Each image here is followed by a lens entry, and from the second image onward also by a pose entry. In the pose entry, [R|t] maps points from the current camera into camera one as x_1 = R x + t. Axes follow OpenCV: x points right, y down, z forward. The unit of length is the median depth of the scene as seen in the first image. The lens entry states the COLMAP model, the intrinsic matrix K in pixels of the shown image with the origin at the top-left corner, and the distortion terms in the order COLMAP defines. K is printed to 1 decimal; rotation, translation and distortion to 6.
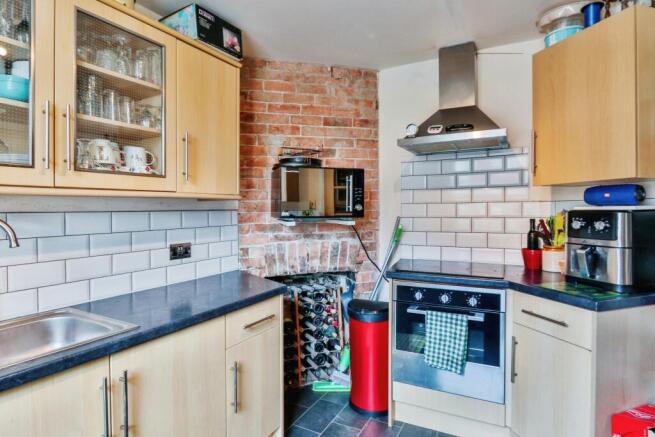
lens RADIAL K [[352.4, 0, 326.2], [0, 352.4, 211.4], [0, 0, 1]] dist [-0.016876, -0.000529]
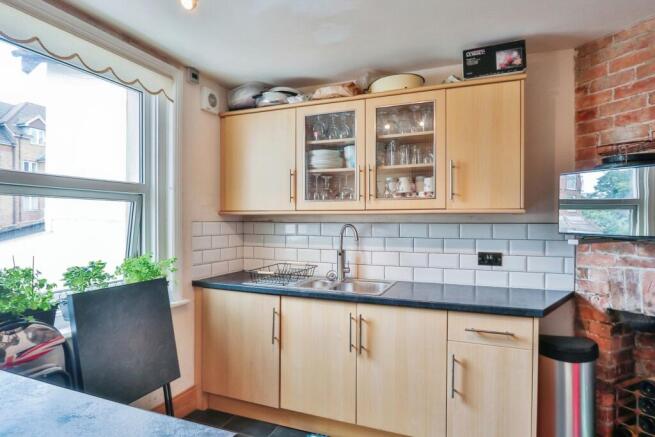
lens RADIAL K [[352.4, 0, 325.5], [0, 352.4, 219.2], [0, 0, 1]] dist [-0.016876, -0.000529]
pose [[0.146791, 0.012638, -0.989087, 0.631616], [-0.006858, 0.999907, 0.011759, -0.024689], [0.989144, 0.005057, 0.146864, 0.307286]]
